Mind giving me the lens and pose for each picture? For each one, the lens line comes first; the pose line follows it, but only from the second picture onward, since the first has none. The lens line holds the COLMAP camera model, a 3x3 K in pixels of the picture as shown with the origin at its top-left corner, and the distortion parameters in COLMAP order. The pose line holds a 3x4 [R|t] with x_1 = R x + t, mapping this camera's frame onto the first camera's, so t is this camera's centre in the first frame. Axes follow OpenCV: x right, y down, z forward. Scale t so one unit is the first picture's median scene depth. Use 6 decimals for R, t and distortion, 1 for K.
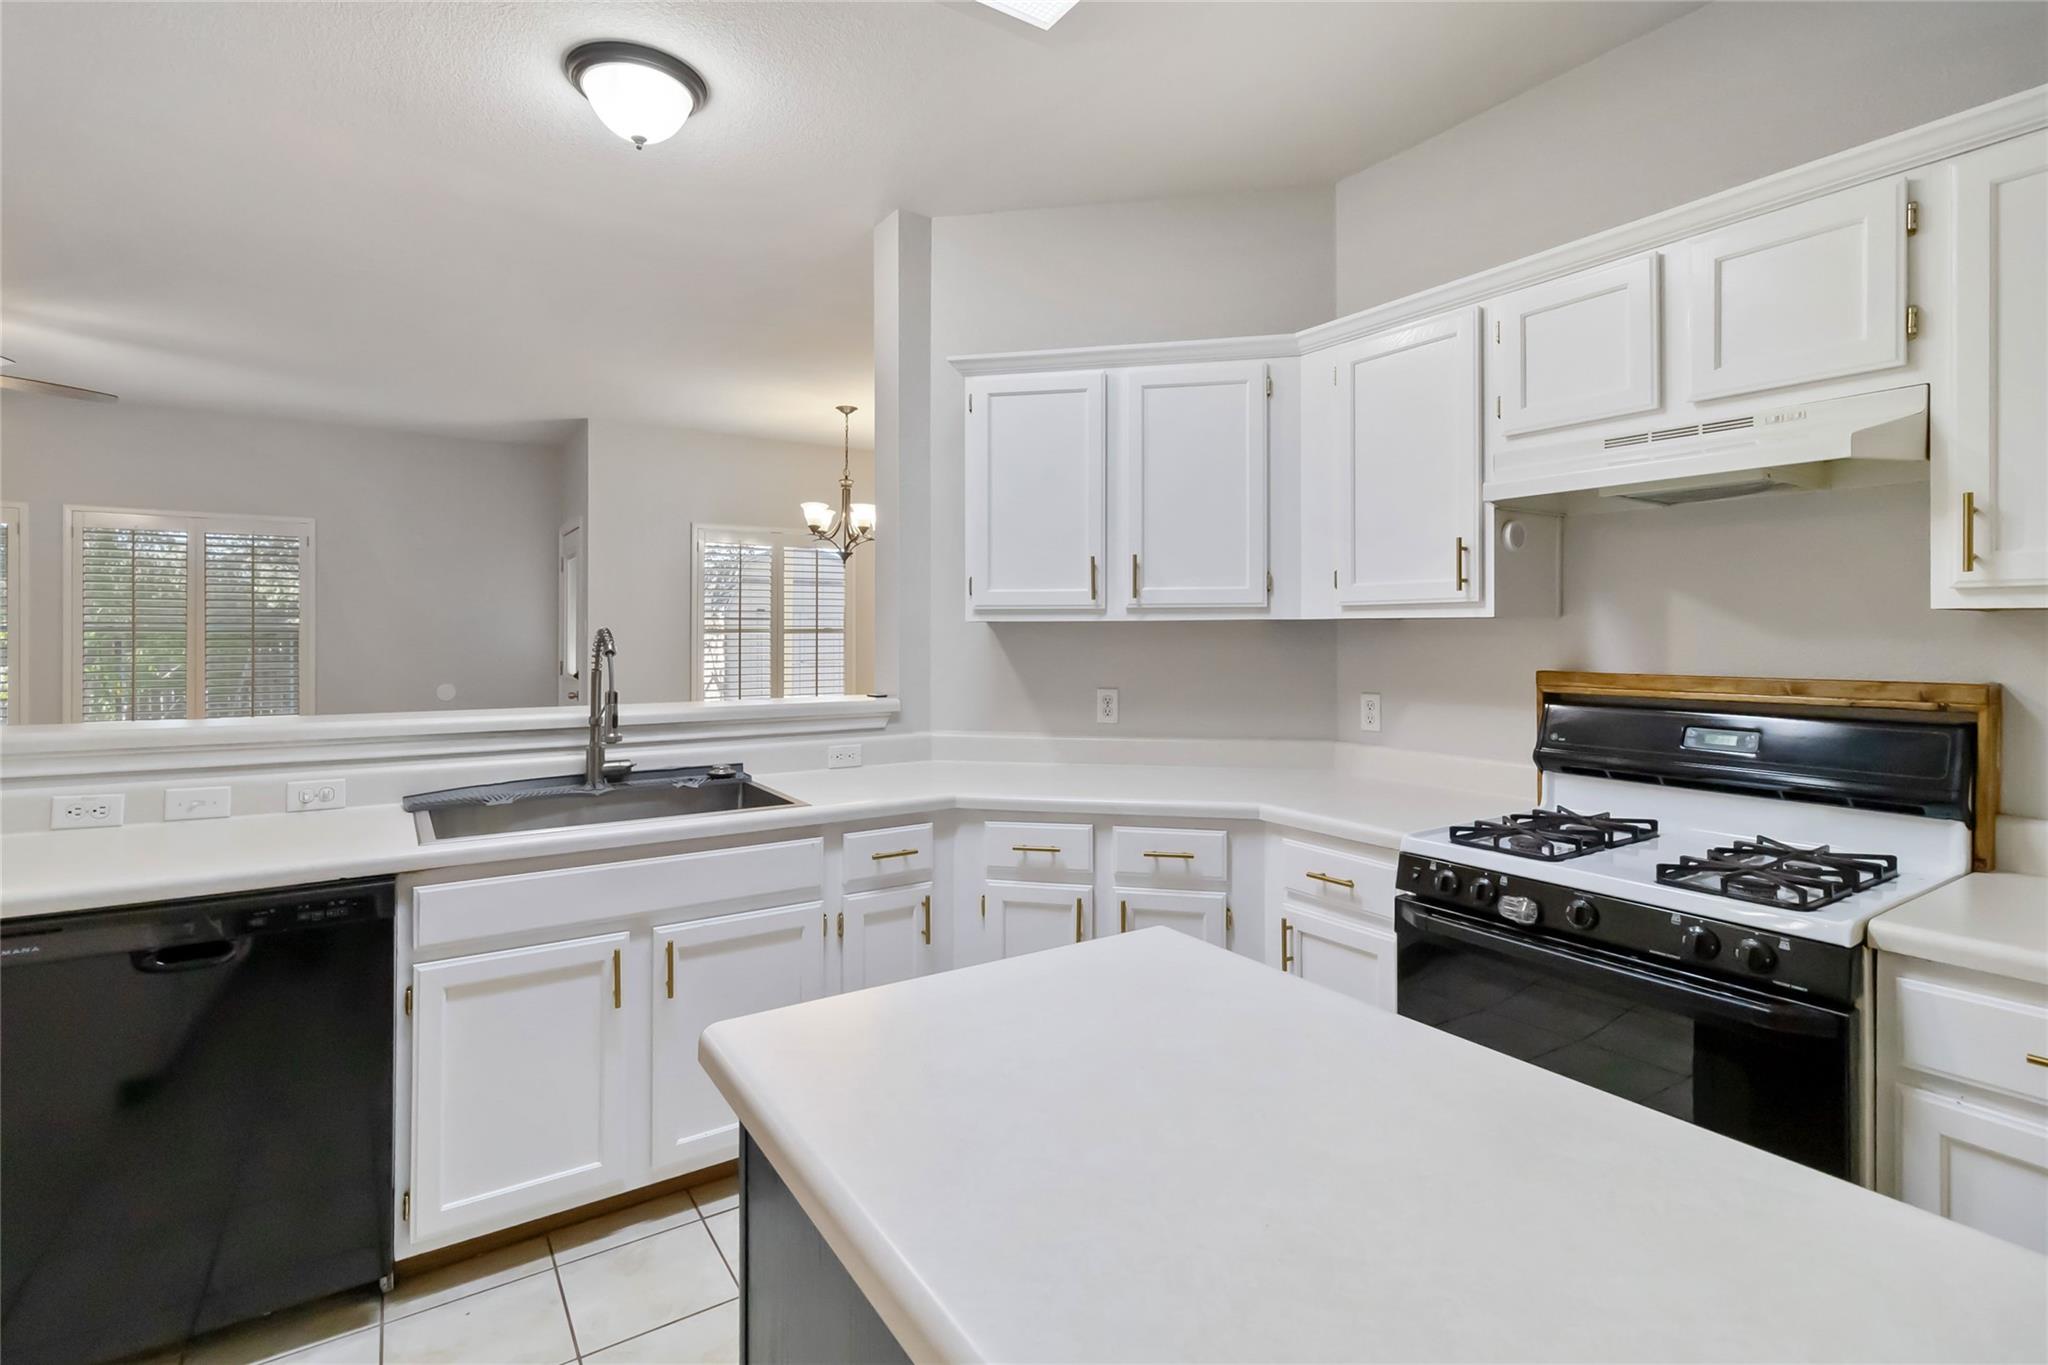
lens RADIAL K [[952.9, 0, 1015.9], [0, 952.9, 631.6], [0, 0, 1]] dist [-0.002612, -0.000189]
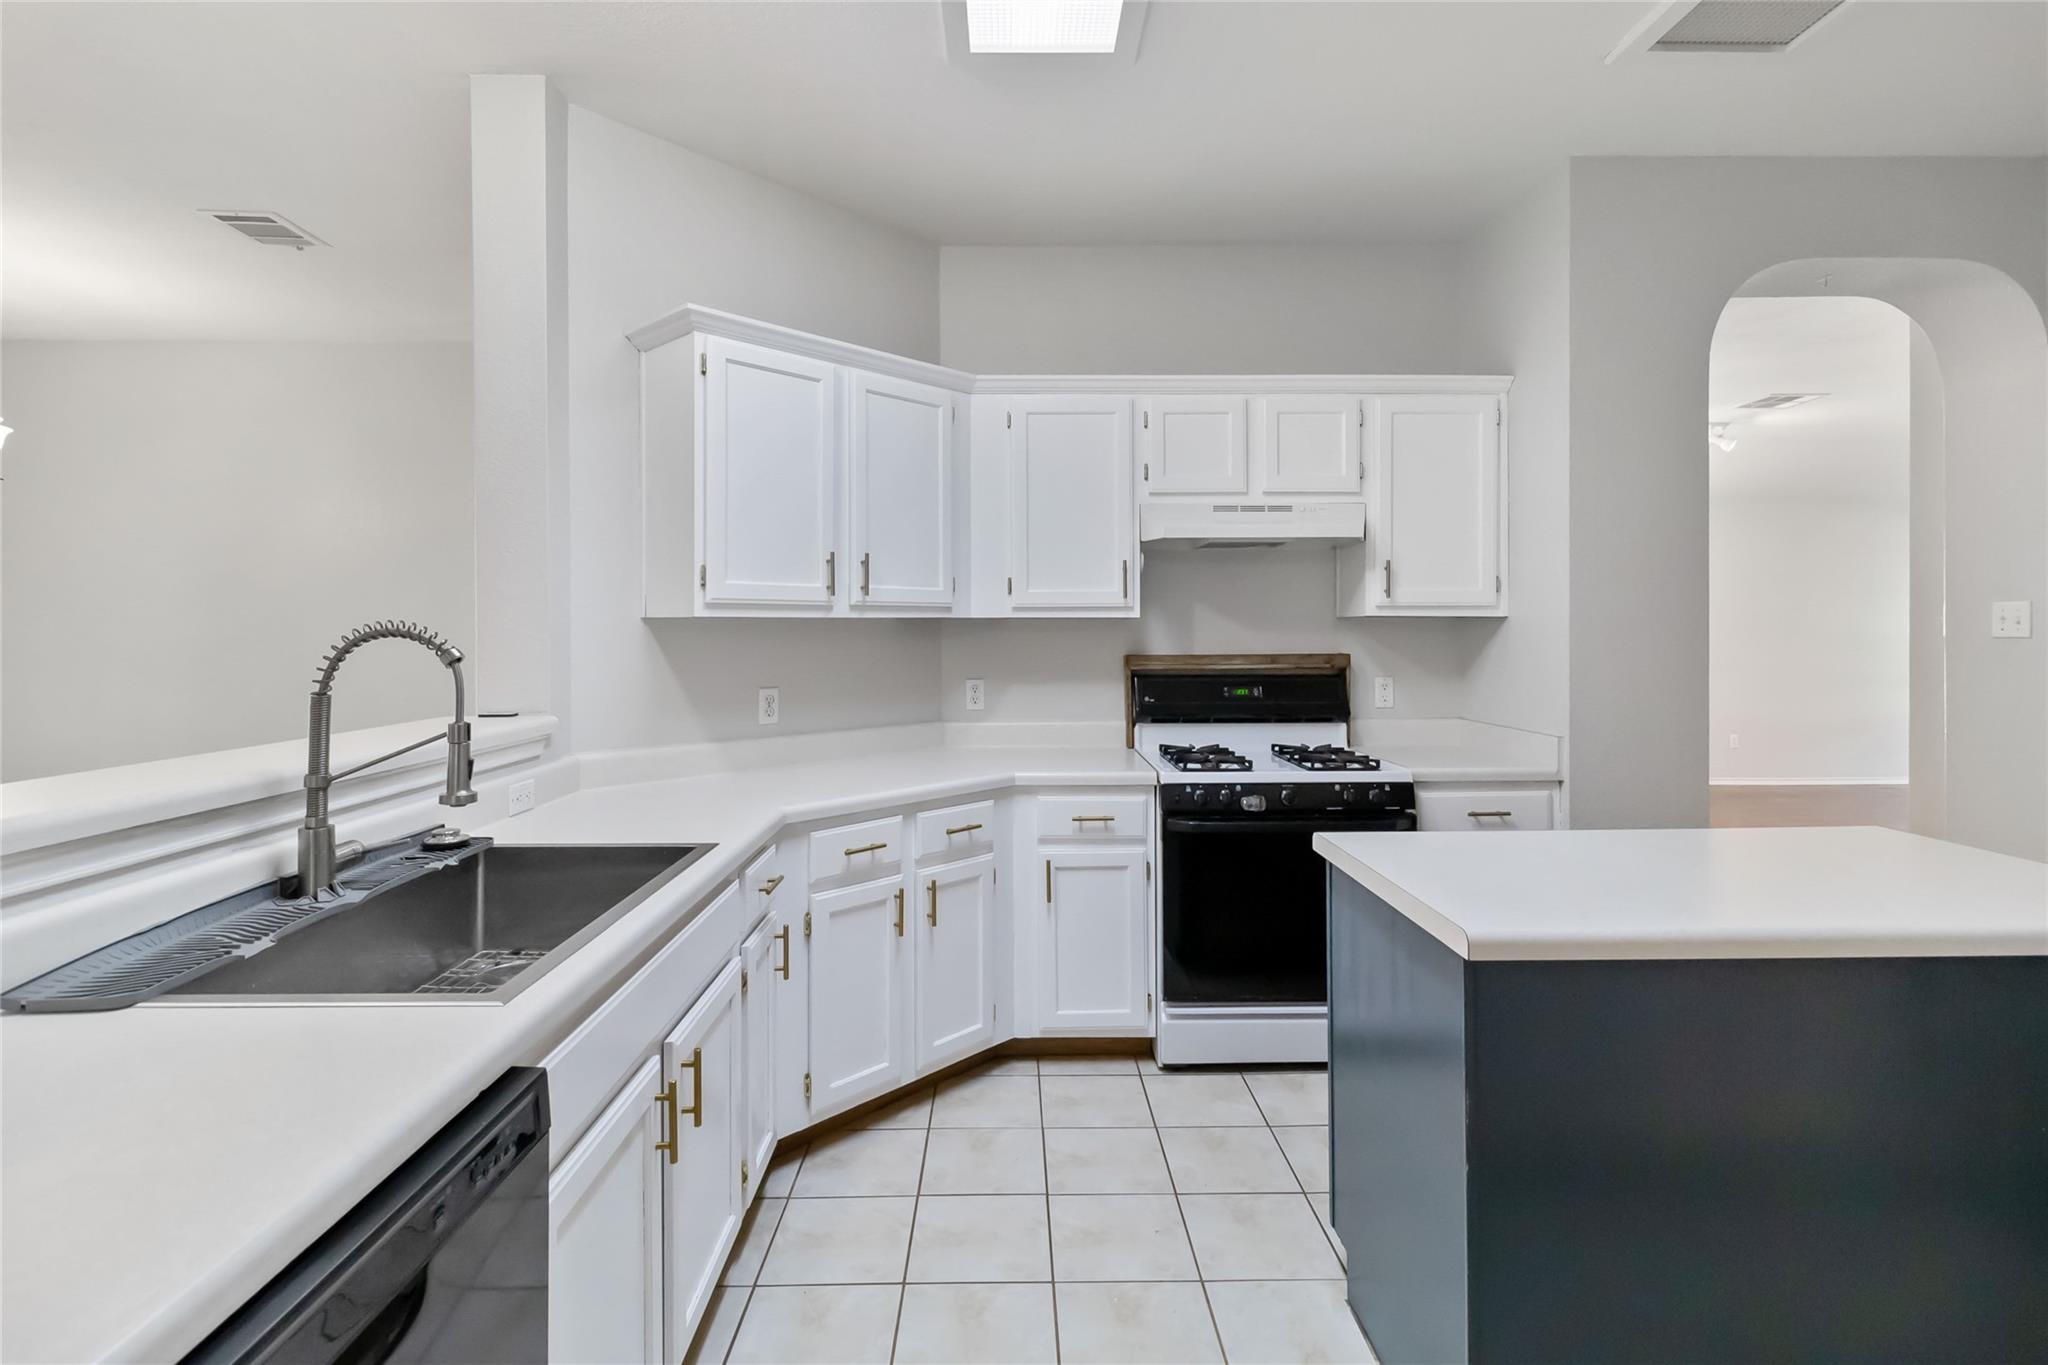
lens RADIAL K [[952.9, 0, 1017.1], [0, 952.9, 637.9], [0, 0, 1]] dist [-0.002612, -0.000189]
pose [[0.541970, -0.007624, 0.840364, -0.717277], [0.002979, 0.999970, 0.007151, 0.004007], [-0.840393, -0.001372, 0.541976, 0.338117]]
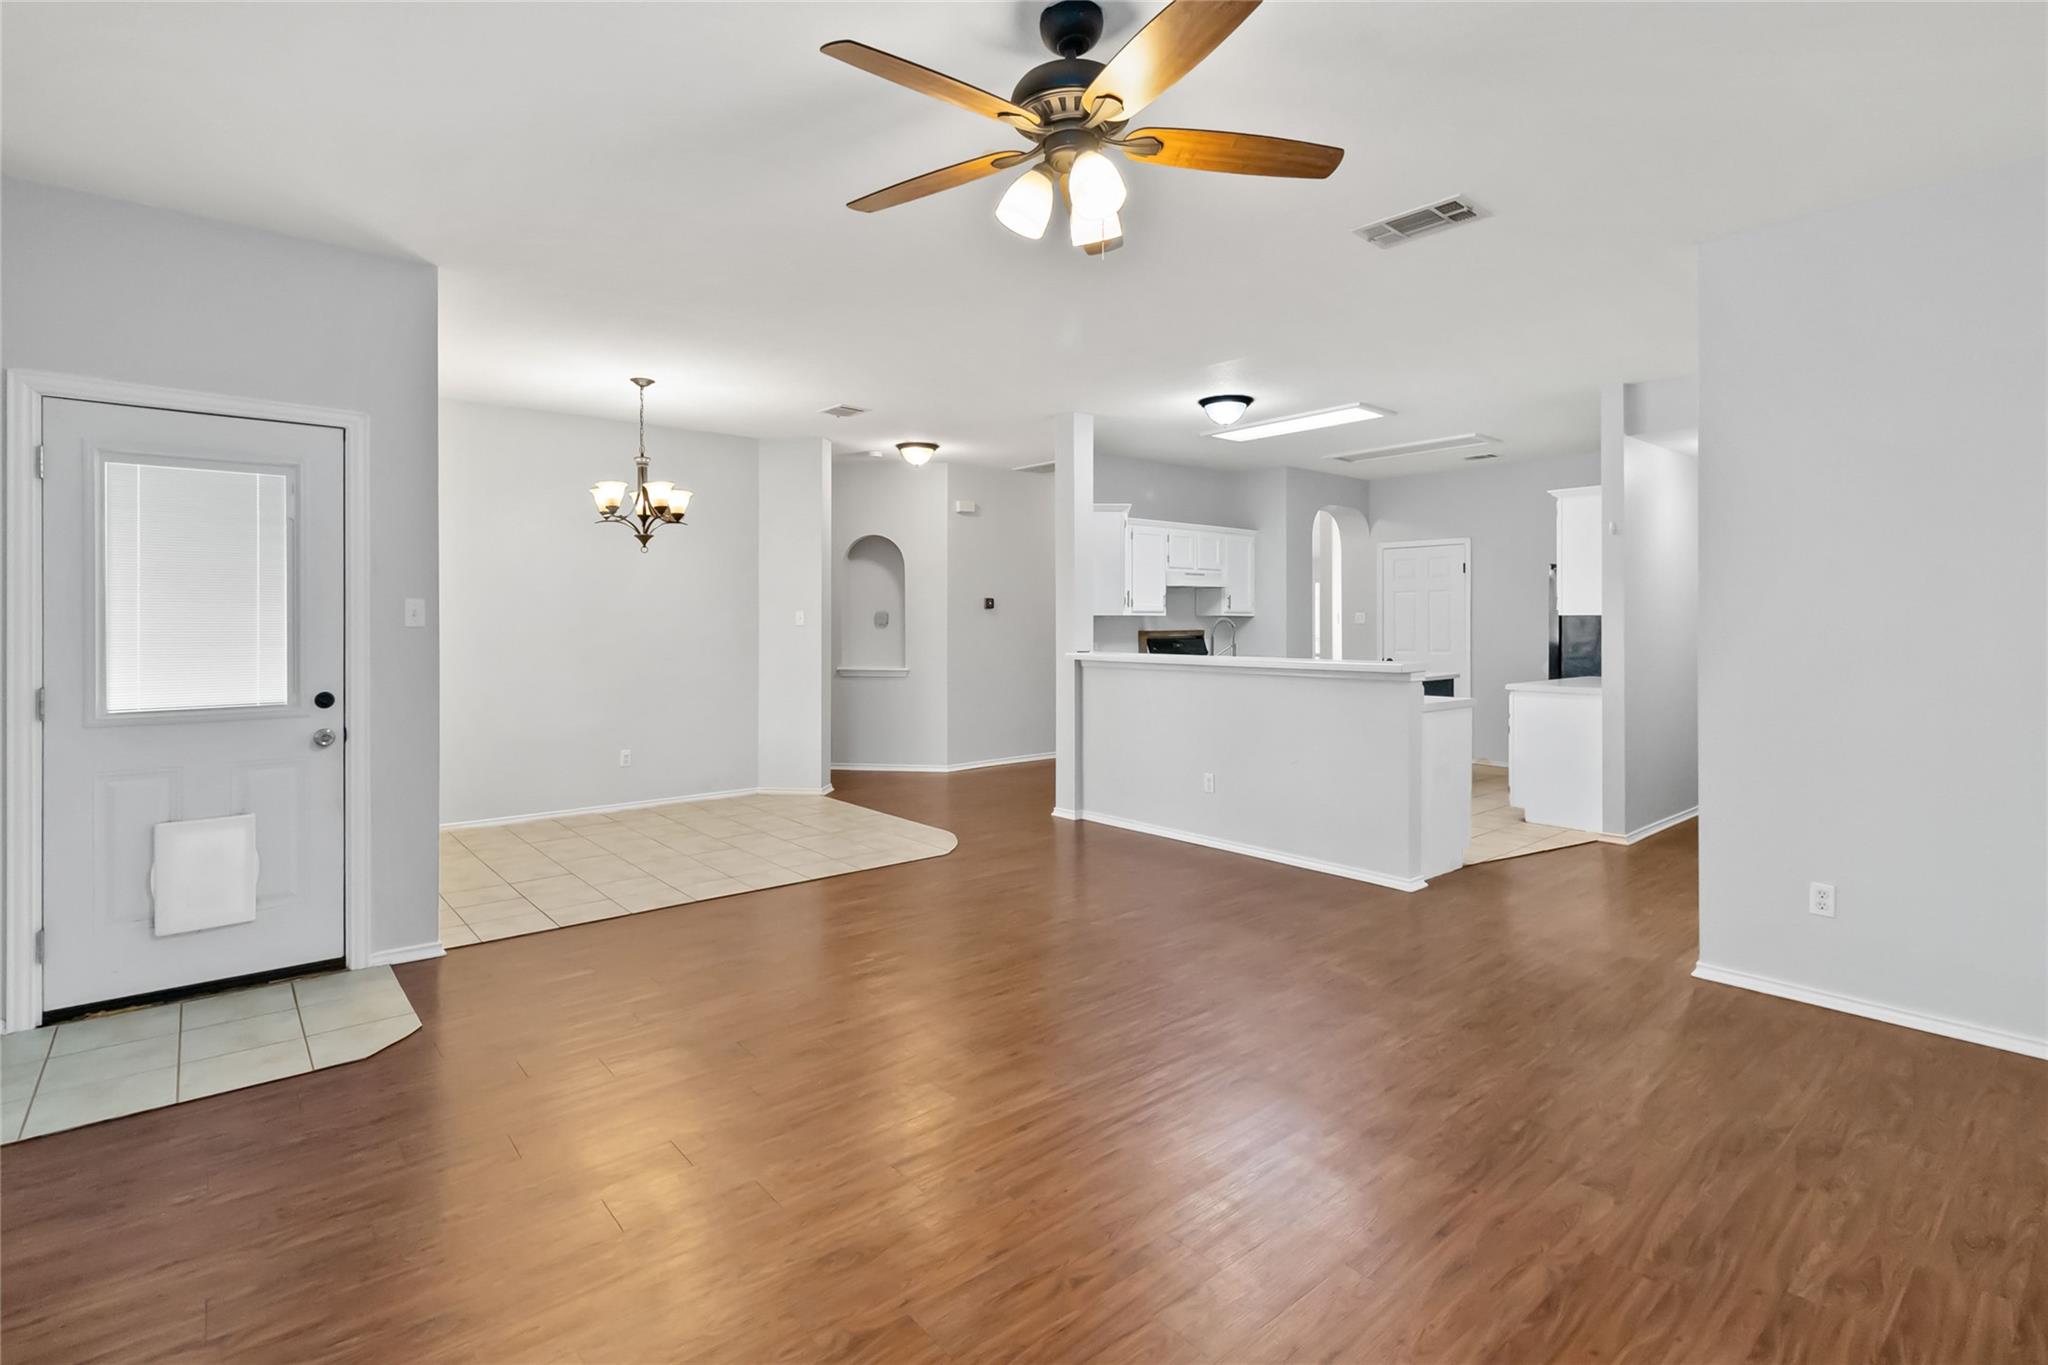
lens RADIAL K [[952.9, 0, 1023.6], [0, 952.9, 608.1], [0, 0, 1]] dist [-0.002612, -0.000189]
pose [[-0.132101, 0.013240, 0.991148, -2.690600], [0.001876, 0.999912, -0.013107, 0.000527], [-0.991234, 0.000128, -0.132114, 1.796932]]
